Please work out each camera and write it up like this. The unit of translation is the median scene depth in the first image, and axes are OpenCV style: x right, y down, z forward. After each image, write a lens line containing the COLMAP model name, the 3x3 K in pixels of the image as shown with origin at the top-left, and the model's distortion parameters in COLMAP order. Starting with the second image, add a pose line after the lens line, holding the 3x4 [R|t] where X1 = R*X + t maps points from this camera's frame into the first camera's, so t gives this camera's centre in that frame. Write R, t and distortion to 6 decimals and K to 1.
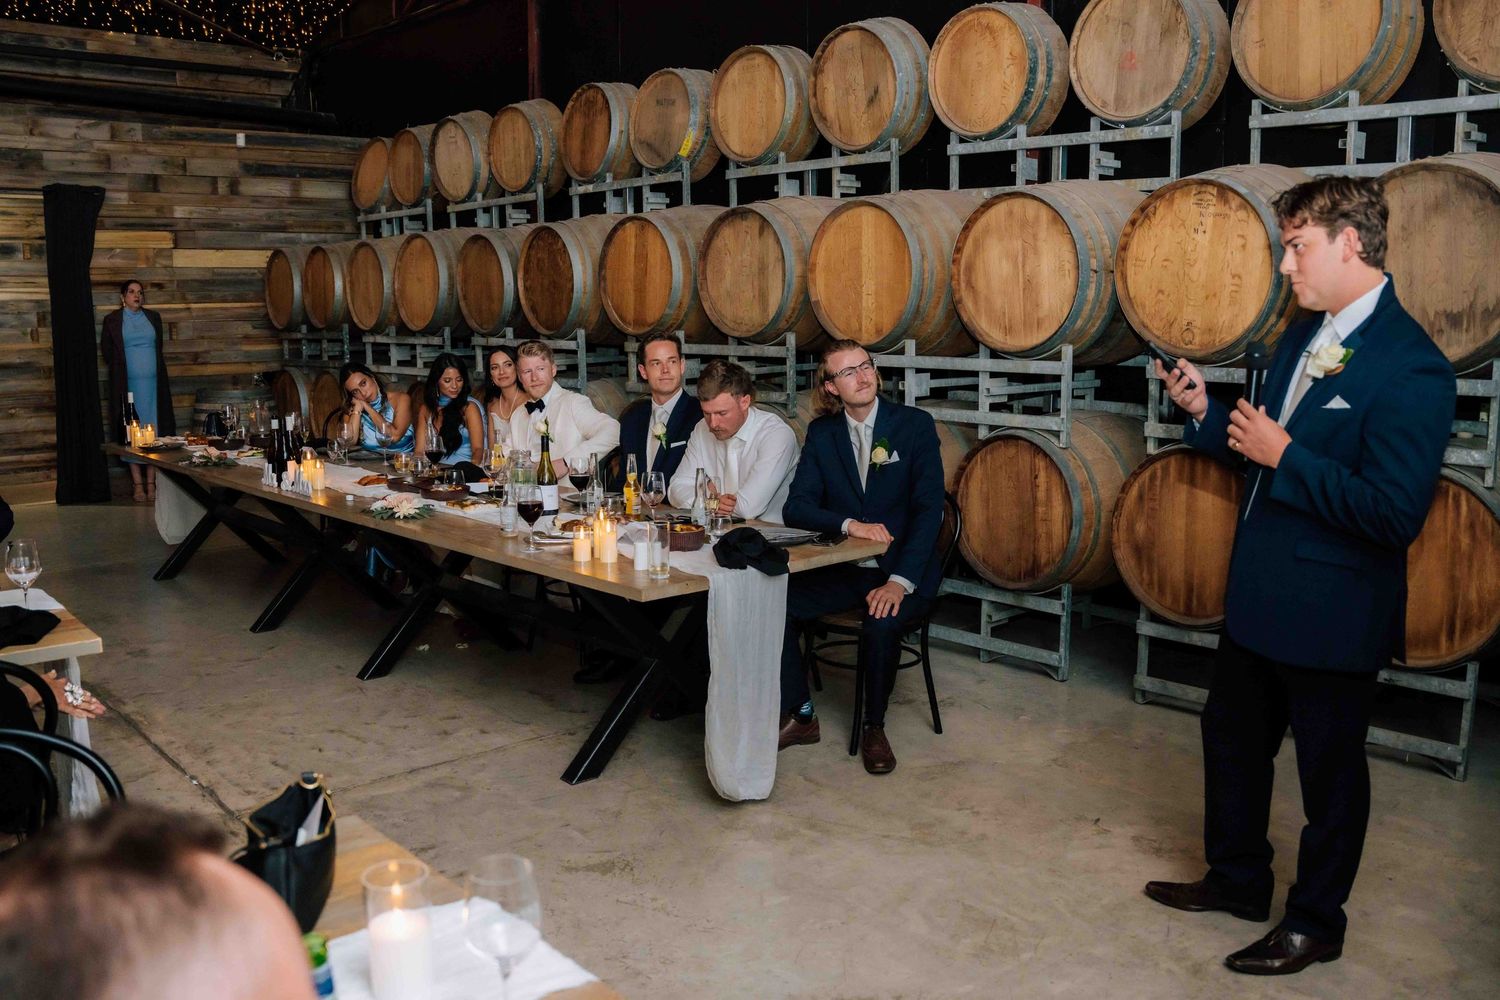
lens RADIAL K [[1299.5, 0, 748.8], [0, 1299.5, 520.3], [0, 0, 1]] dist [-0.176193, 0.132340]
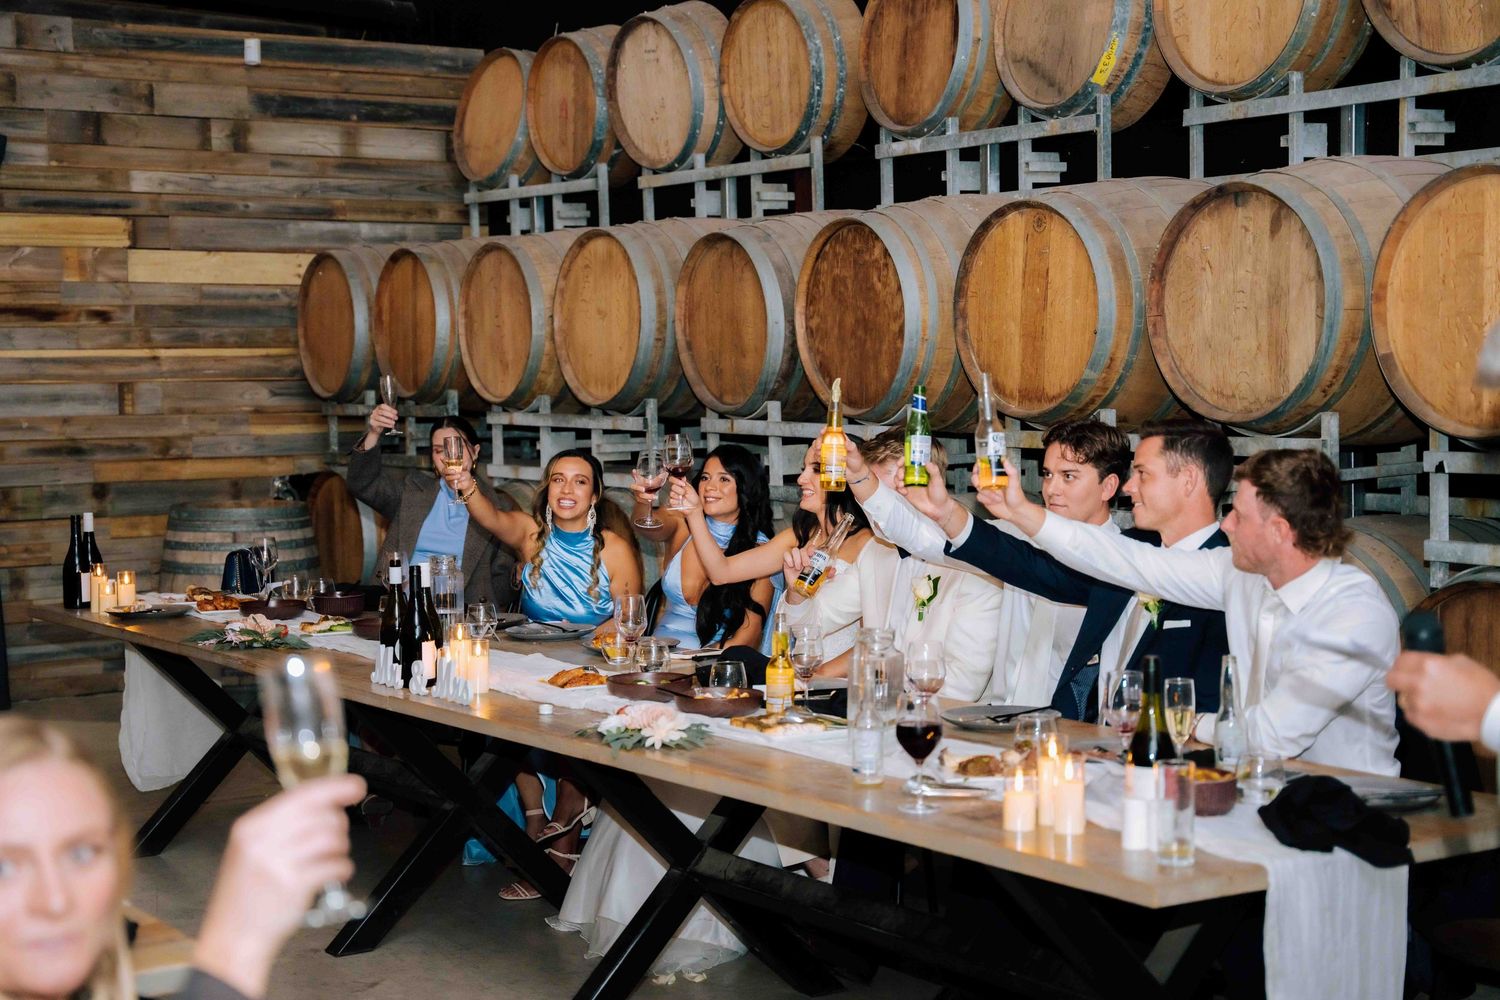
lens RADIAL K [[2482.0, 0, 750.0], [0, 2482.0, 500.0], [0, 0, 1]] dist [0.158214, 0.544564]
pose [[0.989865, -0.000700, -0.142007, -0.063727], [-0.013793, 0.994786, -0.101050, 0.000097], [0.141337, 0.101985, 0.984694, -0.064339]]
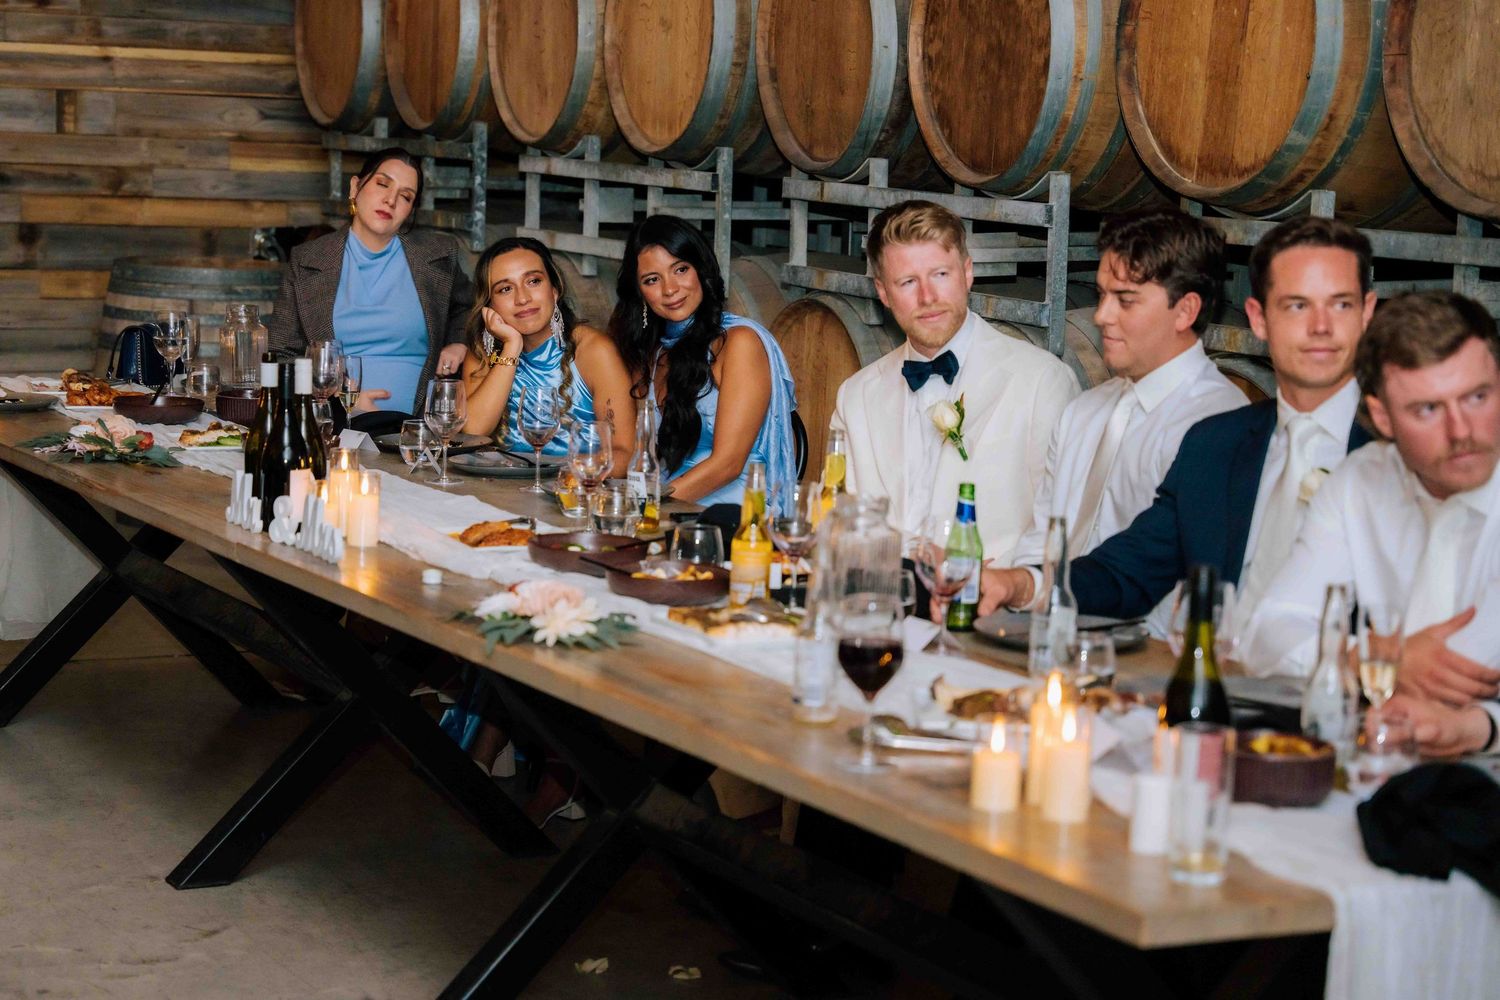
lens RADIAL K [[3242.0, 0, 648.0], [0, 3242.0, 498.5], [0, 0, 1]] dist [0.276915, 0.368189]
pose [[0.965154, 0.069190, -0.252368, 0.005675], [-0.079152, 0.996425, -0.029527, -0.015997], [0.249423, 0.048474, 0.967181, 0.034815]]
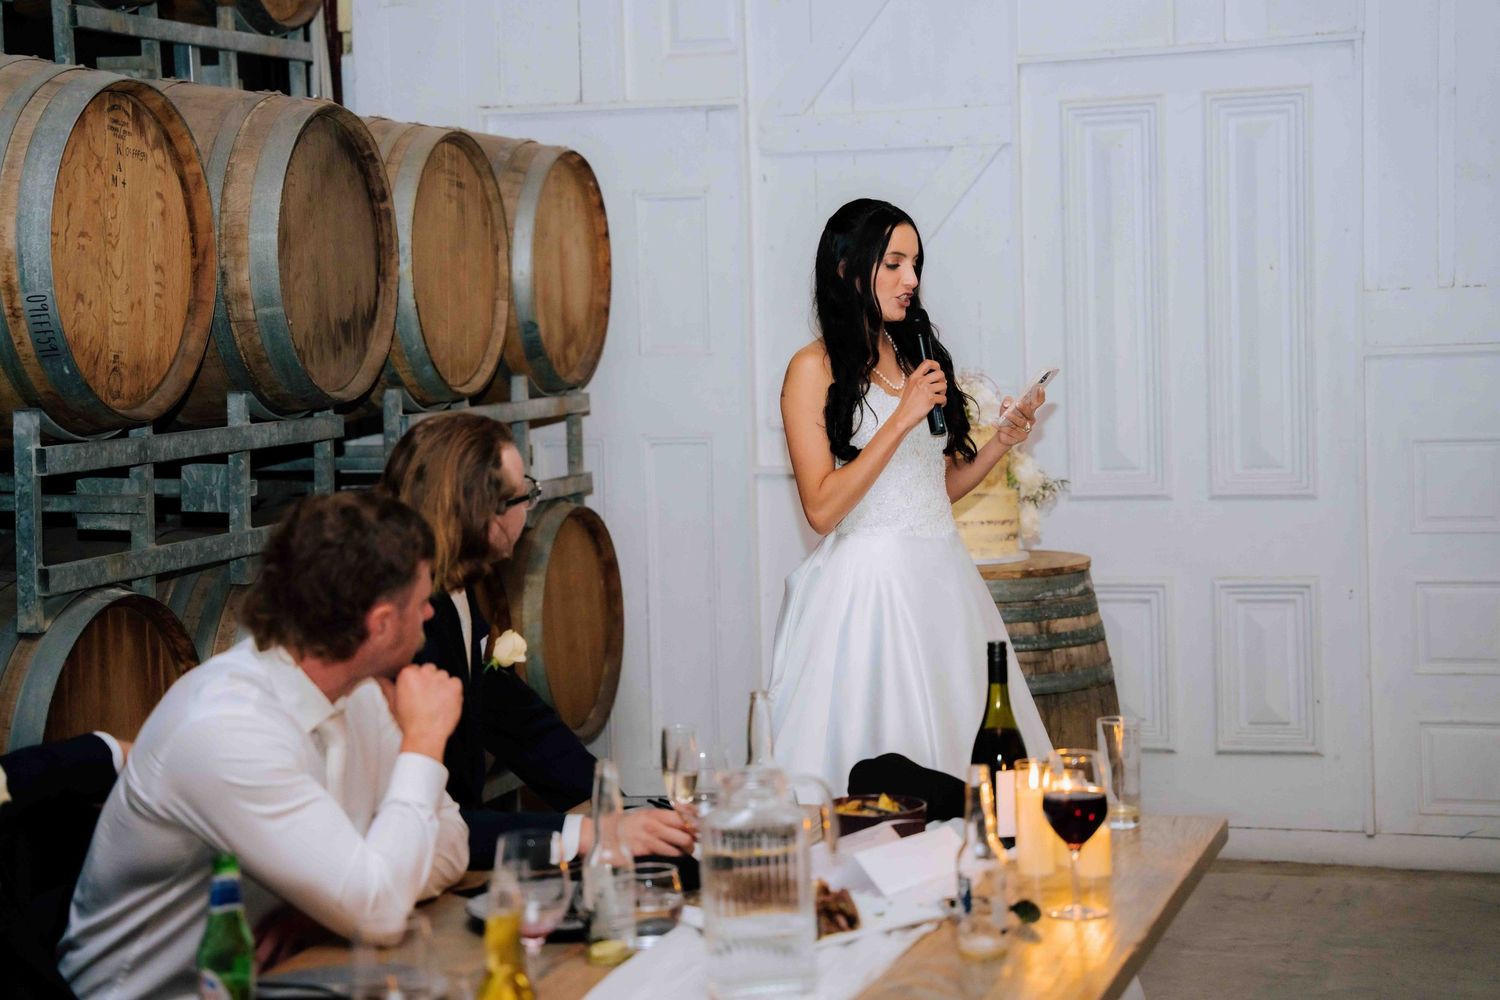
lens RADIAL K [[2856.5, 0, 750.0], [0, 2856.5, 500.0], [0, 0, 1]] dist [0.280660, 0.222749]
pose [[-0.514725, -0.043734, 0.856239, -0.640939], [0.170570, 0.973510, 0.152262, -0.186623], [-0.840217, 0.224421, -0.493630, 1.098032]]
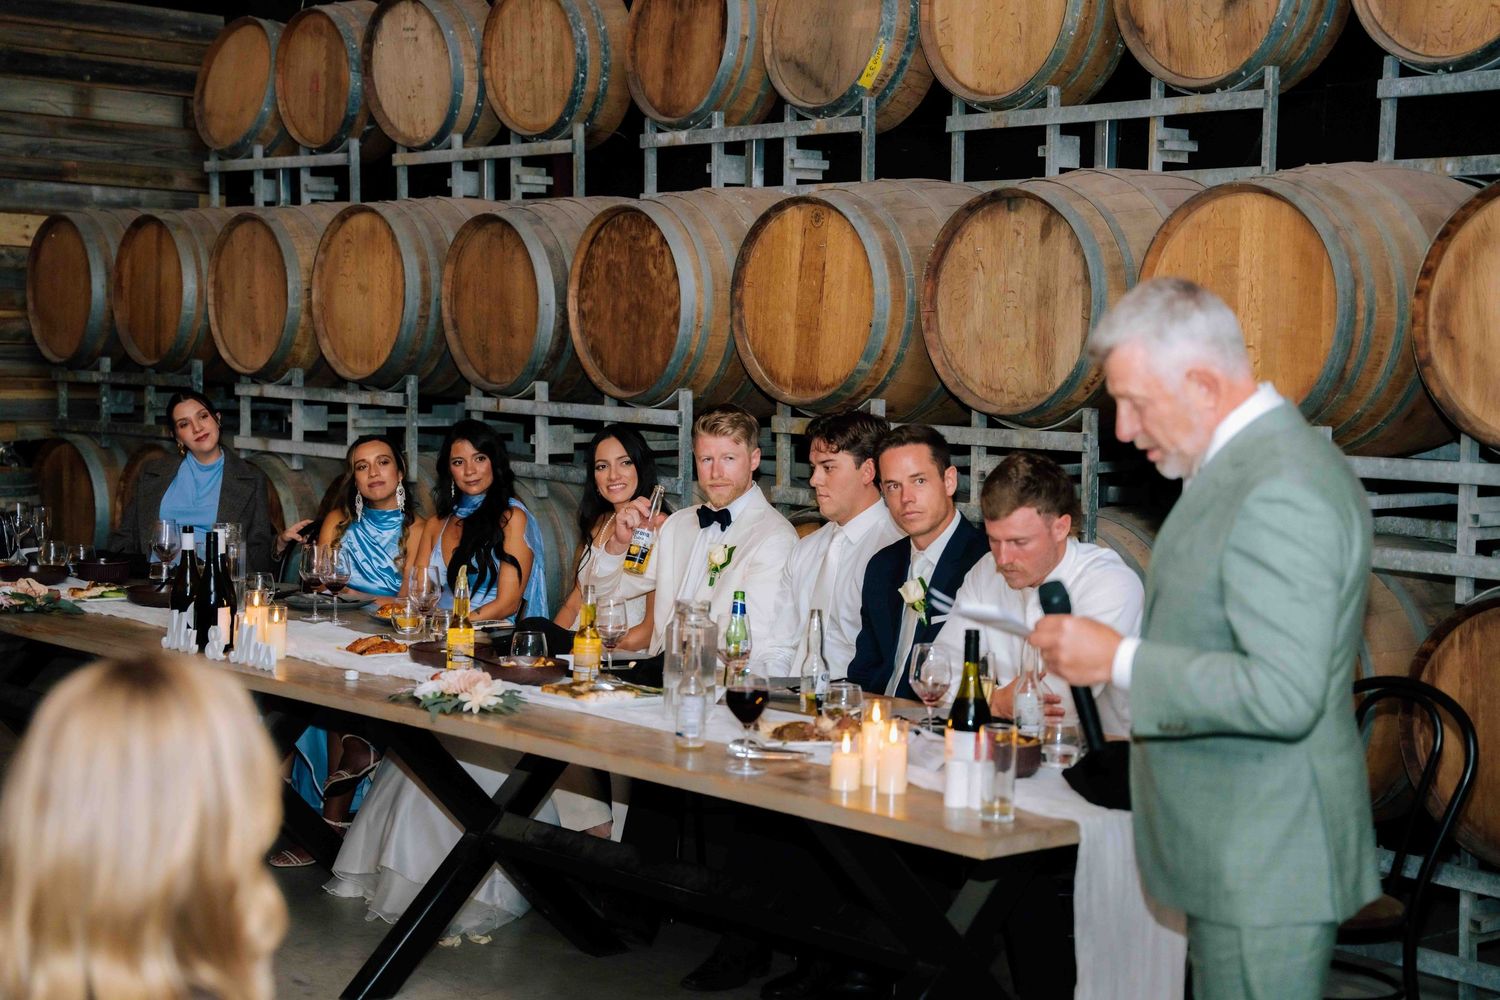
lens RADIAL K [[2482.0, 0, 750.0], [0, 2482.0, 500.0], [0, 0, 1]] dist [0.158214, 0.544564]
pose [[0.999605, 0.025356, -0.012128, -0.113671], [-0.026430, 0.994771, -0.098656, 0.009154], [0.009563, 0.098938, 0.995048, -0.106092]]
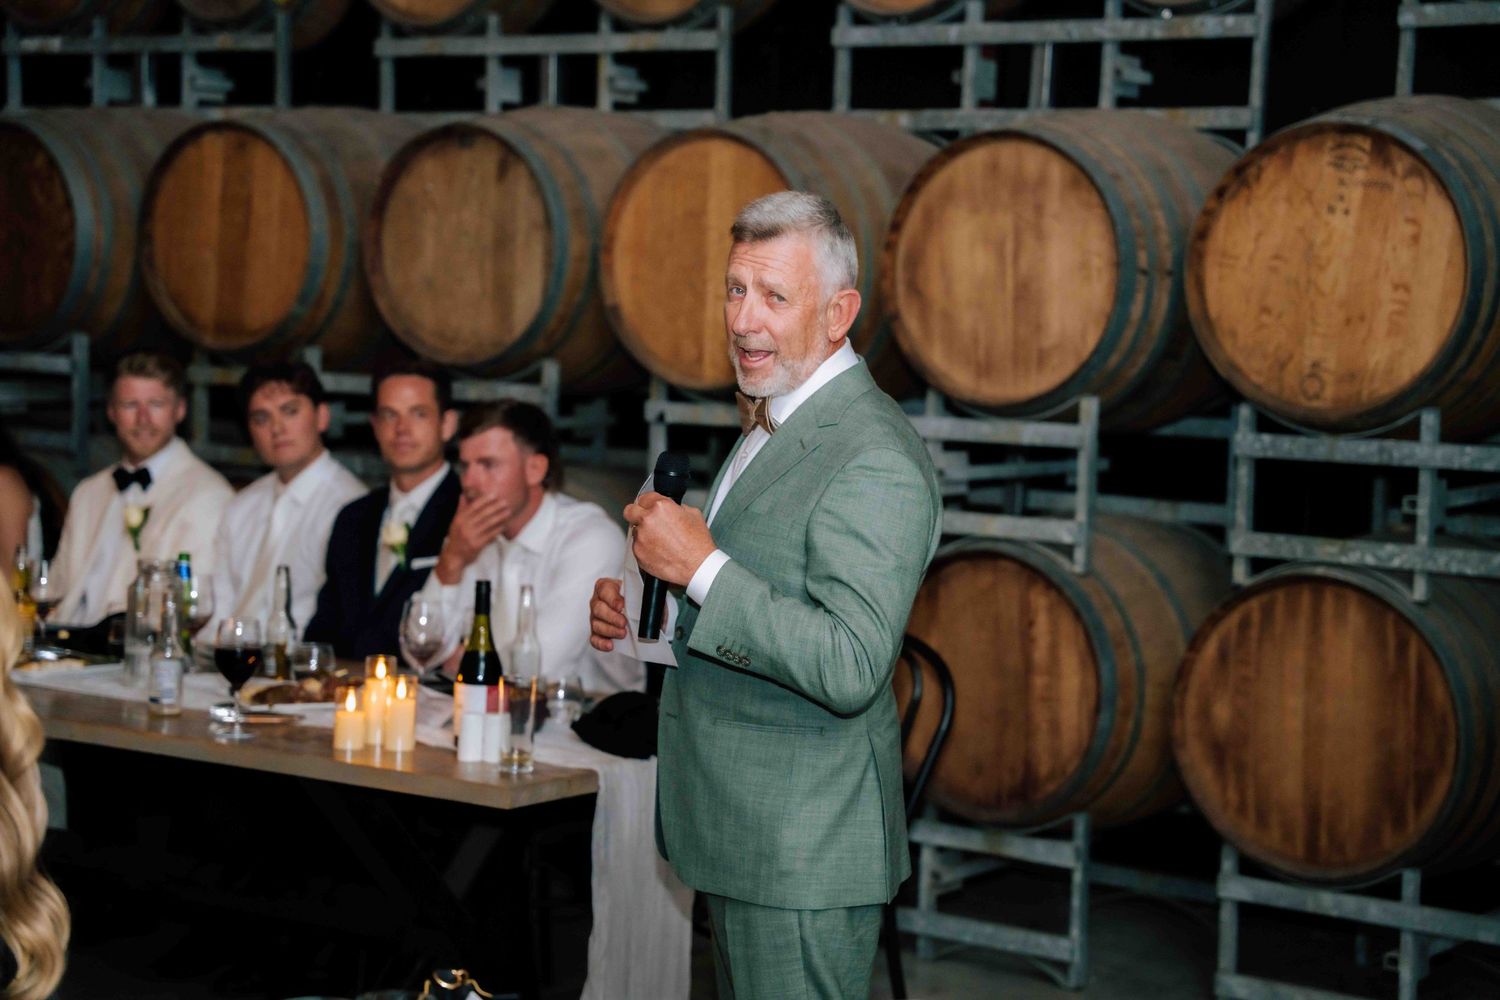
lens RADIAL K [[2856.5, 0, 750.0], [0, 2856.5, 500.0], [0, 0, 1]] dist [0.280660, 0.222749]
pose [[0.972574, 0.023834, 0.231371, -0.177645], [-0.001987, 0.995551, -0.094204, 0.029028], [-0.232587, 0.091160, 0.968294, -0.195257]]
